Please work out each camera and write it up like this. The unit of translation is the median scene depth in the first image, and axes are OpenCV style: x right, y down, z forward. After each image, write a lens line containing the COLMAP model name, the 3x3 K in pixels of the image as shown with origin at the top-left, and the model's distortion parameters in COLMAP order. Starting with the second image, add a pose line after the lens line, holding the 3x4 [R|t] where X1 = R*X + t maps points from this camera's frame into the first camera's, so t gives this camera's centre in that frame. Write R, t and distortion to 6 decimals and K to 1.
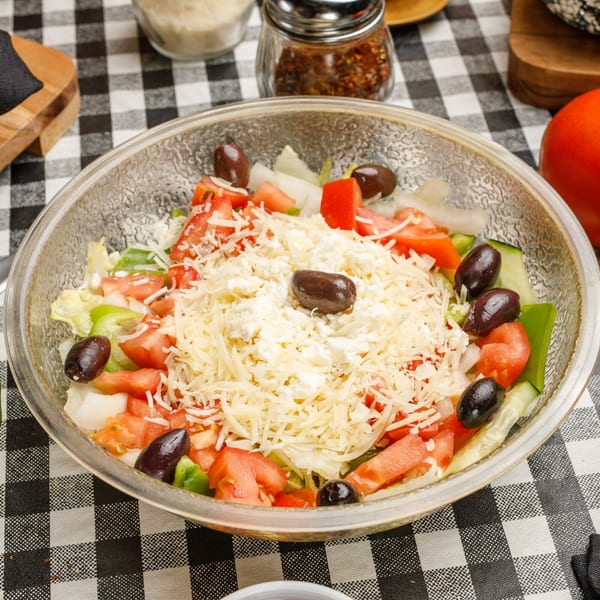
lens RADIAL K [[1338.8, 0, 301.4], [0, 1338.8, 282.0], [0, 0, 1]] dist [-0.043957, -0.106524]
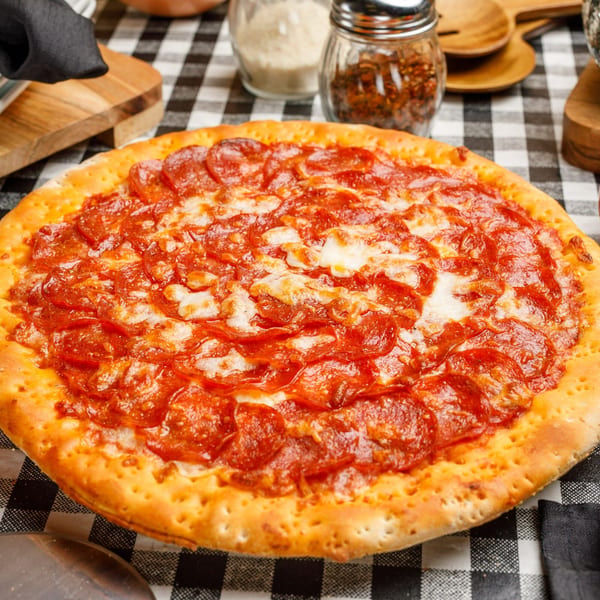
lens RADIAL K [[1338.8, 0, 301.4], [0, 1338.8, 282.0], [0, 0, 1]] dist [-0.043957, -0.106524]
pose [[0.970502, 0.142719, -0.194313, 0.174402], [-0.180770, 0.964043, -0.194789, 0.188012], [0.159526, 0.224169, 0.961405, -0.002689]]
